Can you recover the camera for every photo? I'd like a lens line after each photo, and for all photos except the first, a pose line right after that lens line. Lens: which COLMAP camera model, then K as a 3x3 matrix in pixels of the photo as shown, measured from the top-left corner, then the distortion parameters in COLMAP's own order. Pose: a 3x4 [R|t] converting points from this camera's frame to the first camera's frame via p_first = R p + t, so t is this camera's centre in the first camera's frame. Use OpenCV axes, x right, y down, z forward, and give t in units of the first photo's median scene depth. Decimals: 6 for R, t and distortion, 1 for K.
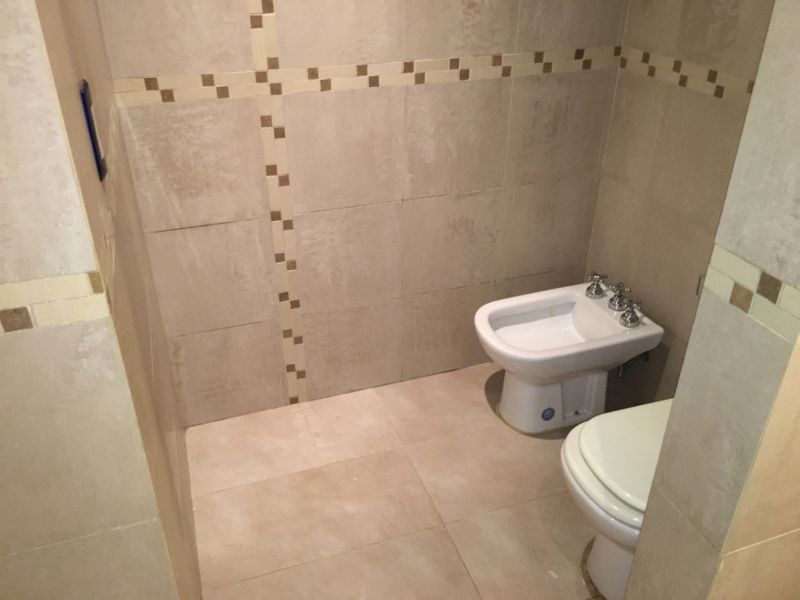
lens RADIAL K [[676.8, 0, 396.6], [0, 676.8, 302.5], [0, 0, 1]] dist [0.081072, -0.093214]
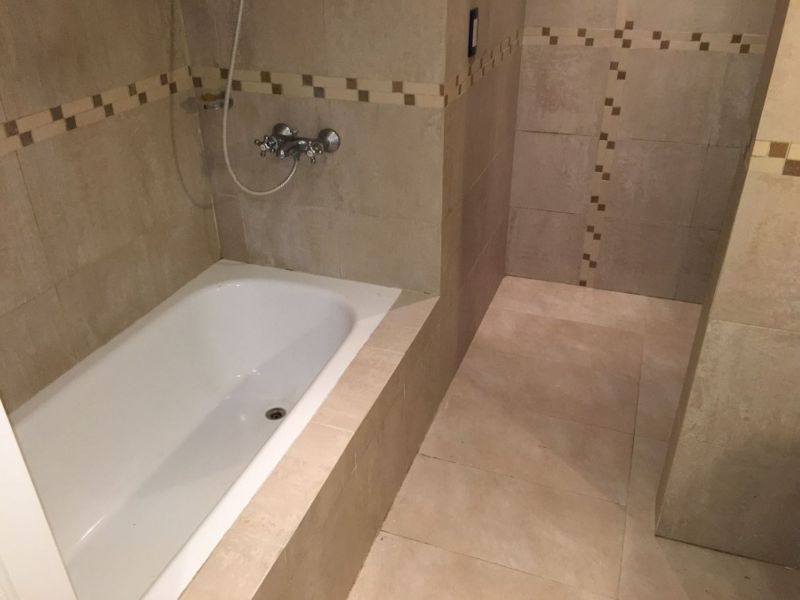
lens RADIAL K [[676.8, 0, 397.9], [0, 676.8, 300.8], [0, 0, 1]] dist [0.081072, -0.093214]
pose [[0.775888, 0.308203, -0.550463, 0.376916], [-0.306942, 0.946728, 0.097430, 0.188063], [0.551167, 0.093365, 0.829155, -0.374198]]
